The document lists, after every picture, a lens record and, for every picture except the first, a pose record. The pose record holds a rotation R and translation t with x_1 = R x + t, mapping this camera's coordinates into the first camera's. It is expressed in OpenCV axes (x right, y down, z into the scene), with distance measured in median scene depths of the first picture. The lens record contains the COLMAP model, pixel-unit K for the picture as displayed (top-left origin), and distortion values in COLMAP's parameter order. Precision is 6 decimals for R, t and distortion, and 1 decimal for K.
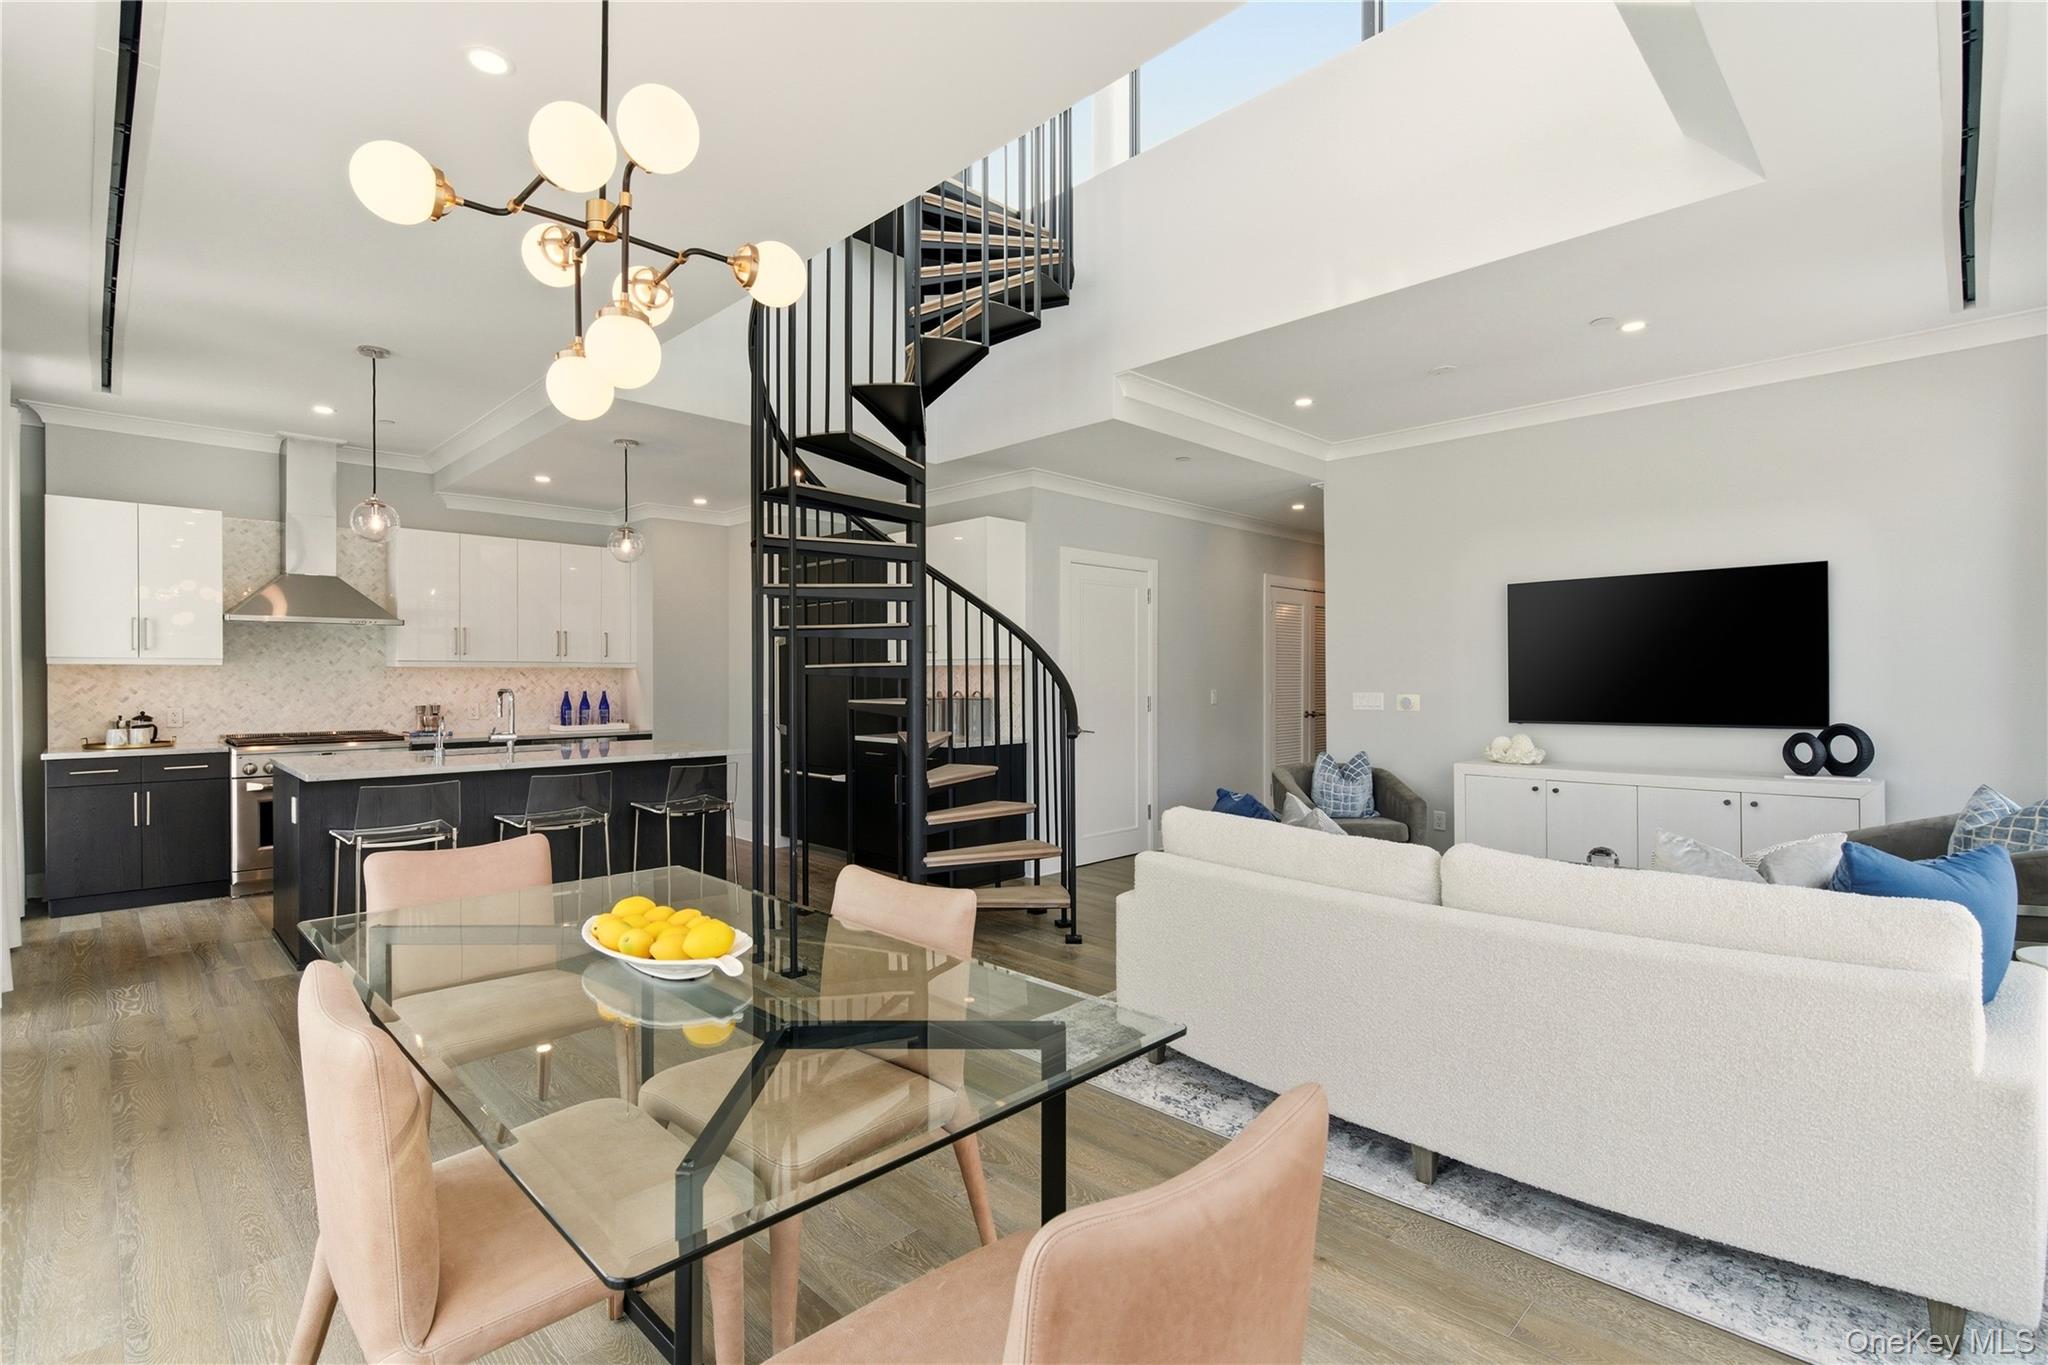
lens RADIAL K [[948.6, 0, 1017.7], [0, 948.6, 682.4], [0, 0, 1]] dist [0.001689, 0.000077]
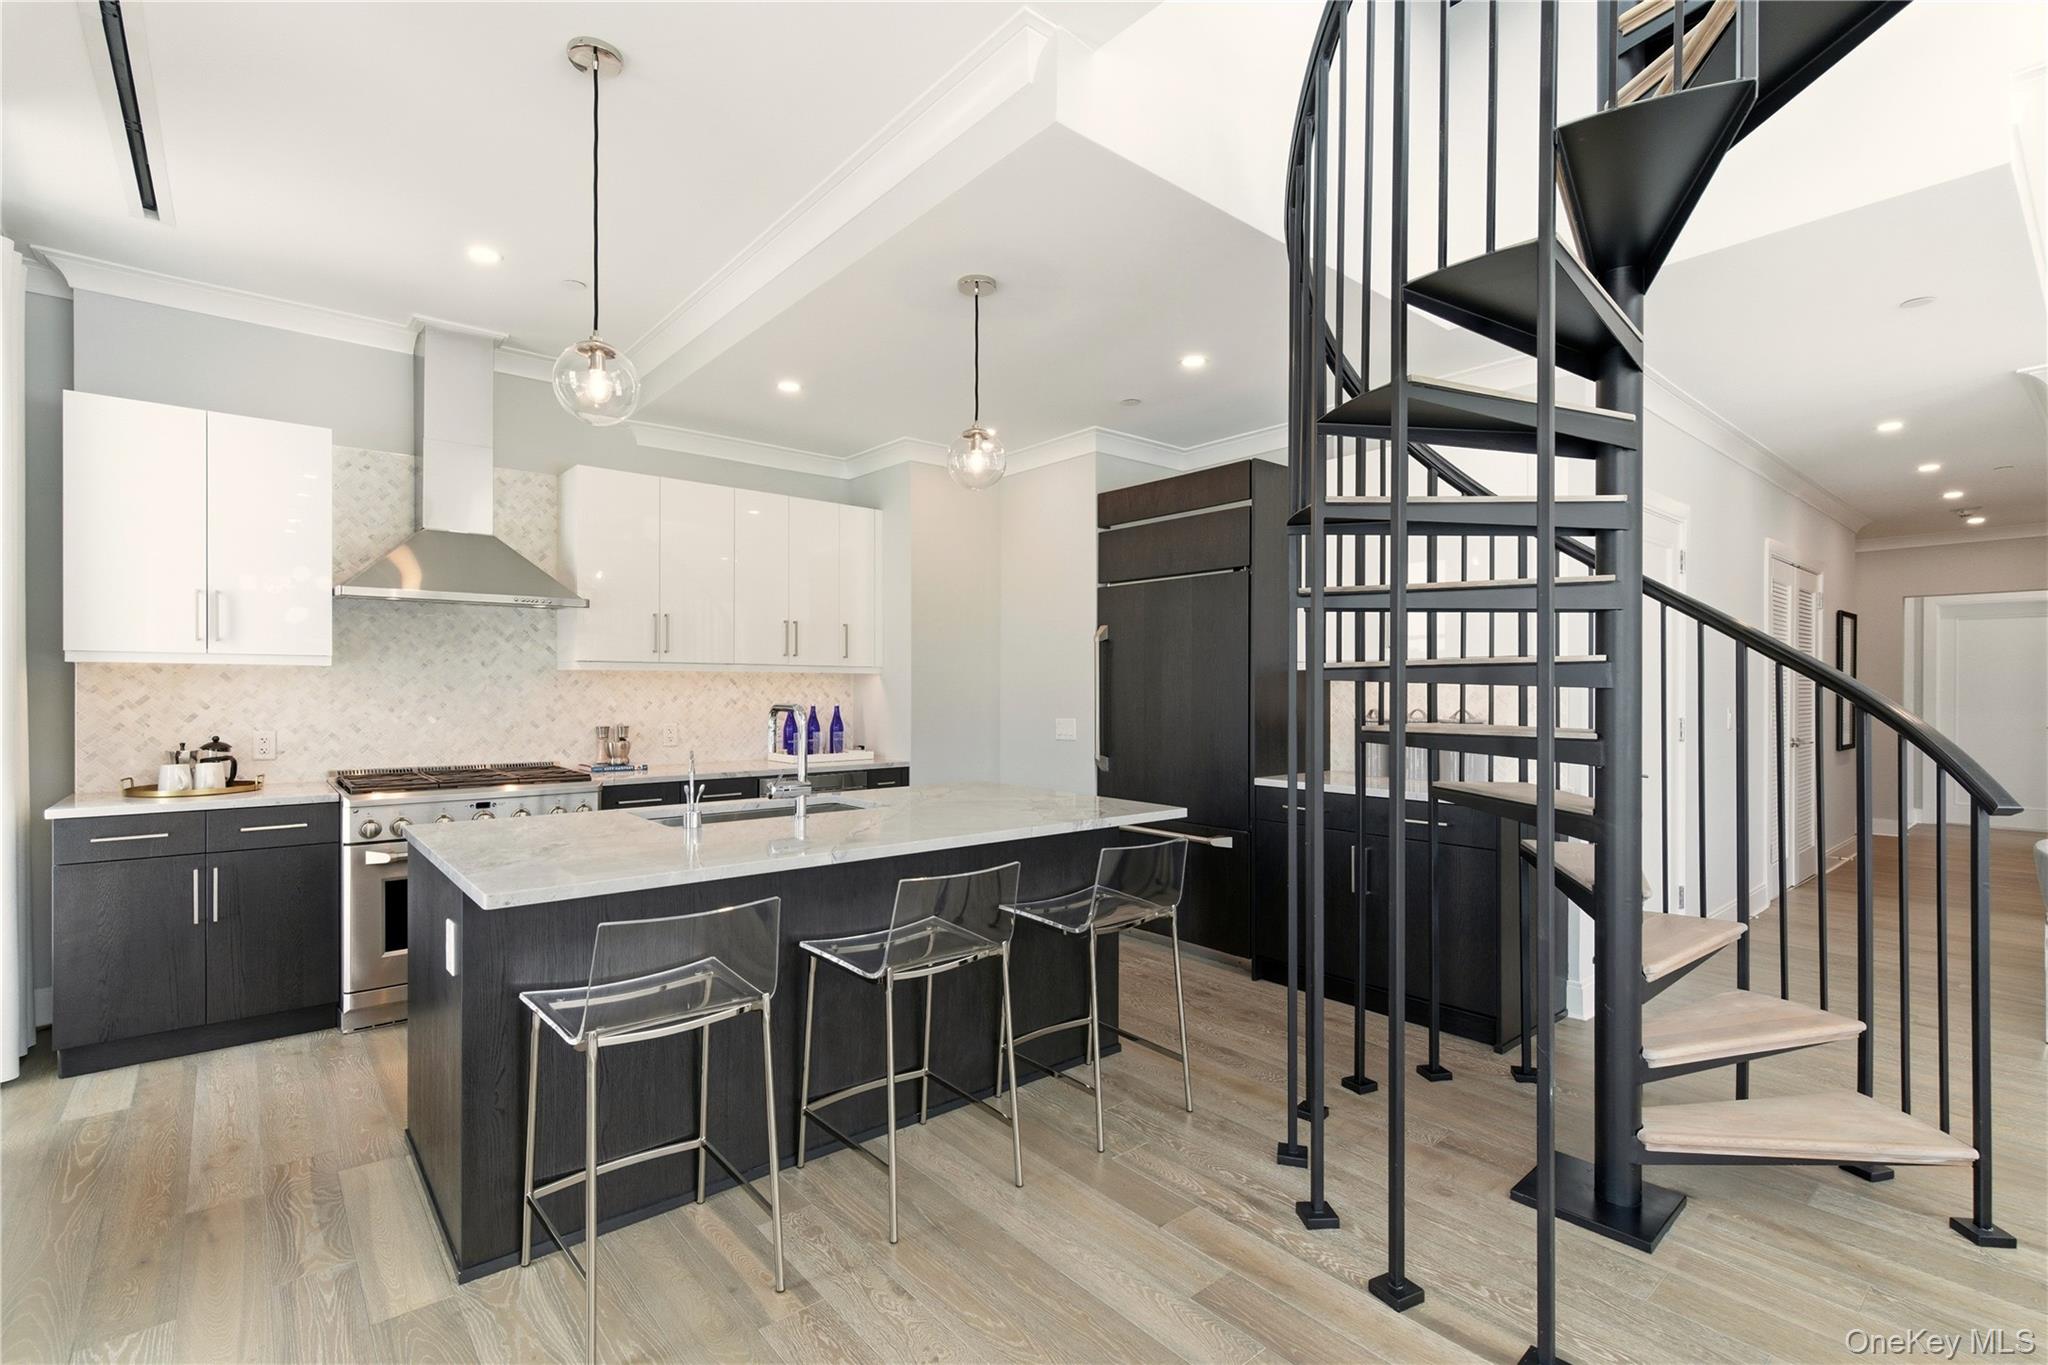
lens RADIAL K [[947.3, 0, 1023.3], [0, 947.3, 693.6], [0, 0, 1]] dist [0.002312, 0.000300]
pose [[0.996770, 0.003141, -0.080252, -0.325129], [-0.003261, 0.999994, -0.001371, 0.000366], [0.080247, 0.001629, 0.996774, 0.405546]]
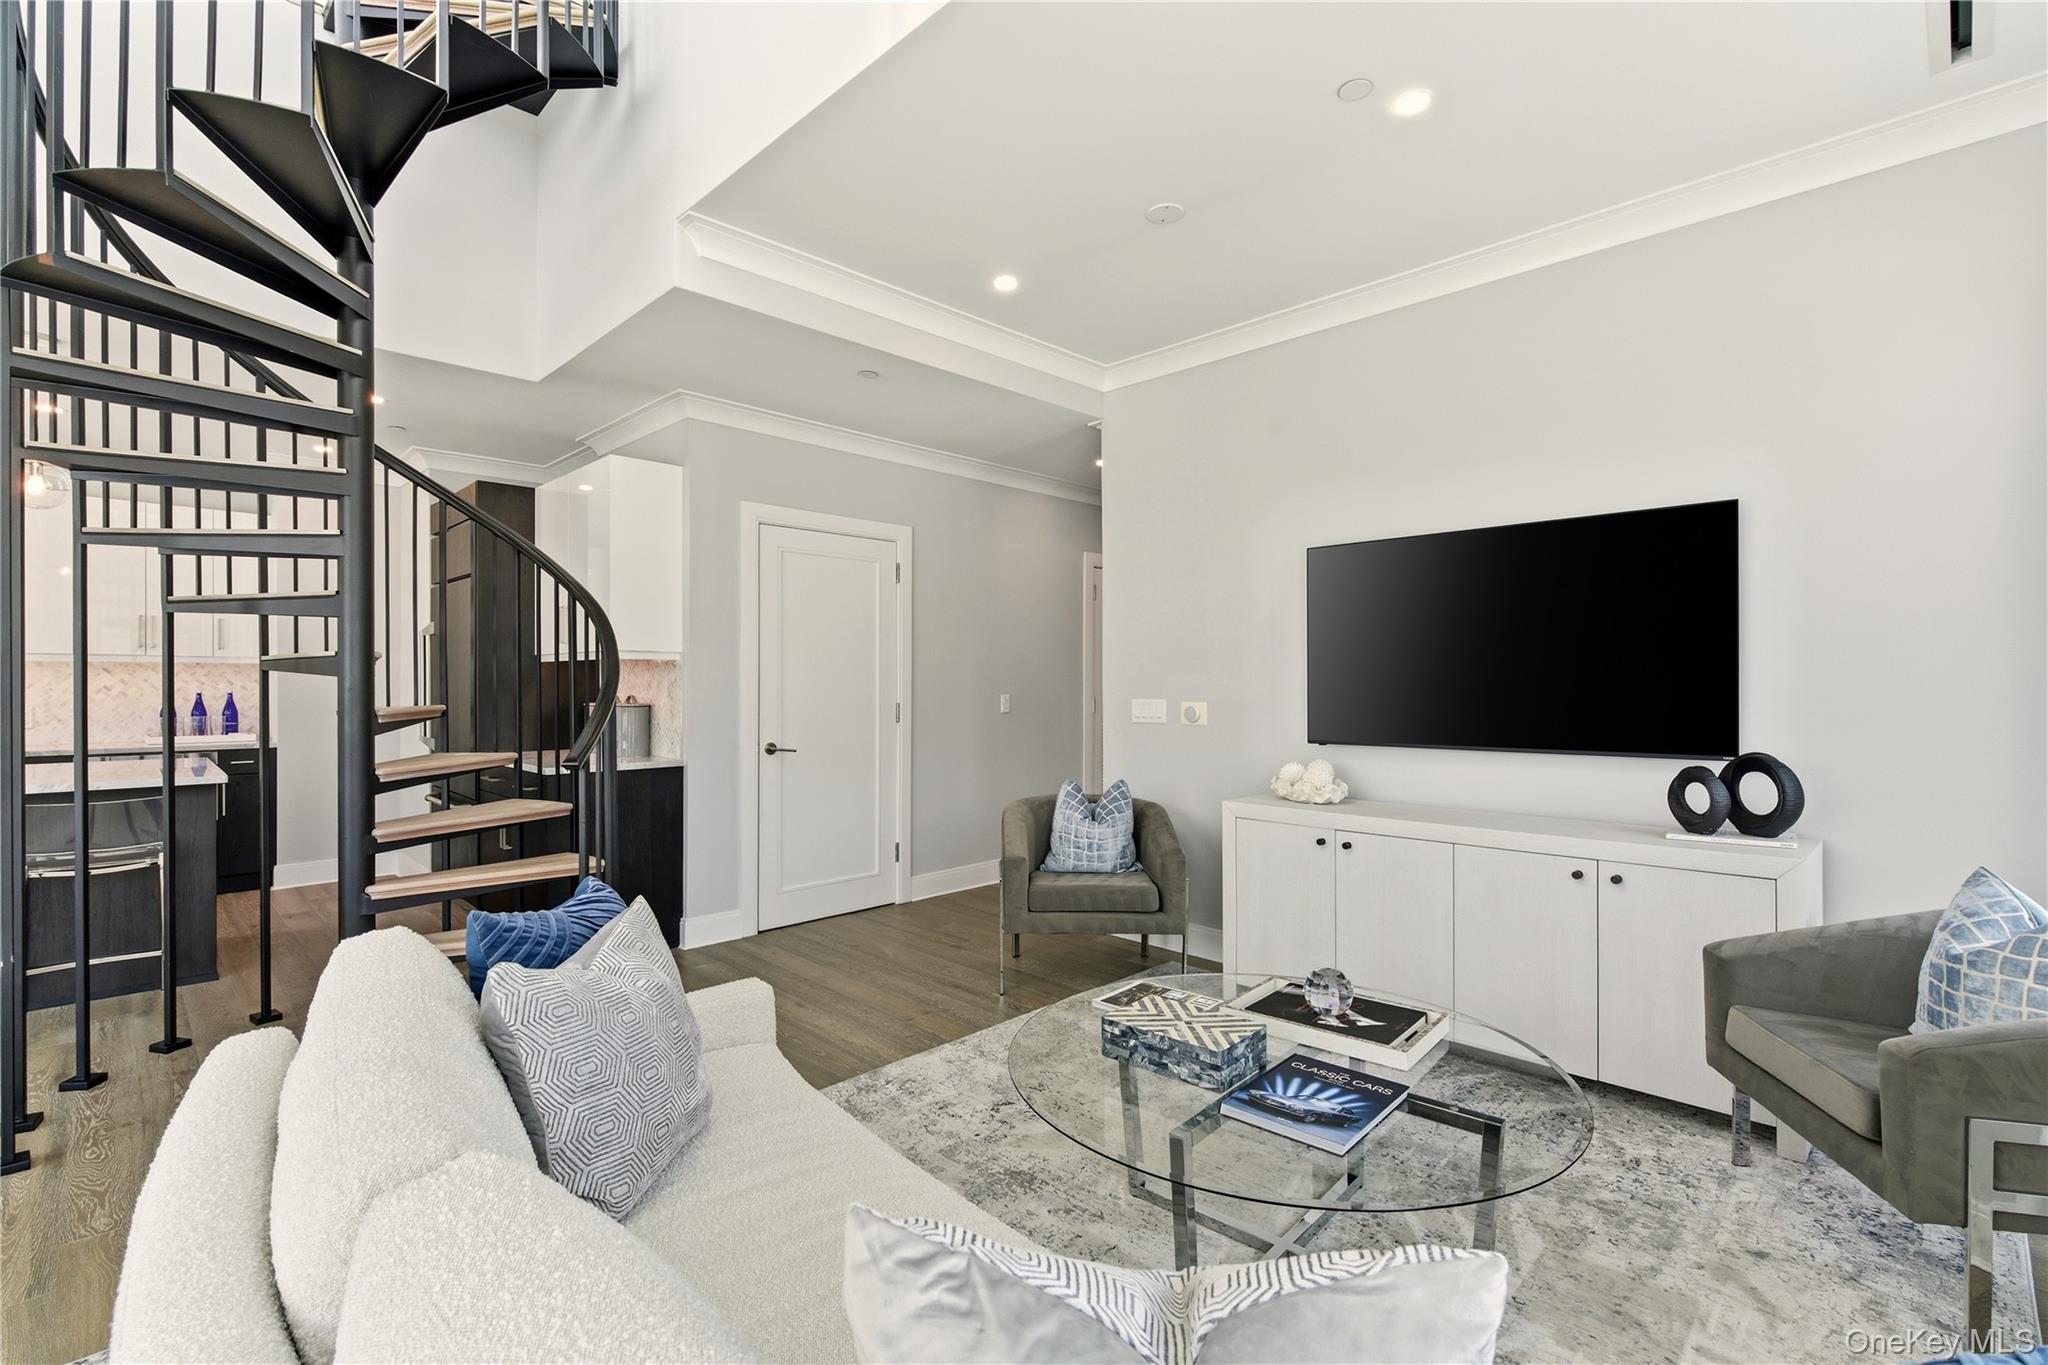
lens RADIAL K [[932.4, 0, 1020.5], [0, 932.4, 685.8], [0, 0, 1]] dist [0.002896, -0.000349]
pose [[0.999988, 0.004358, 0.002250, 0.300523], [-0.004361, 0.999990, 0.001125, -0.000103], [-0.002245, -0.001134, 0.999997, 0.302451]]
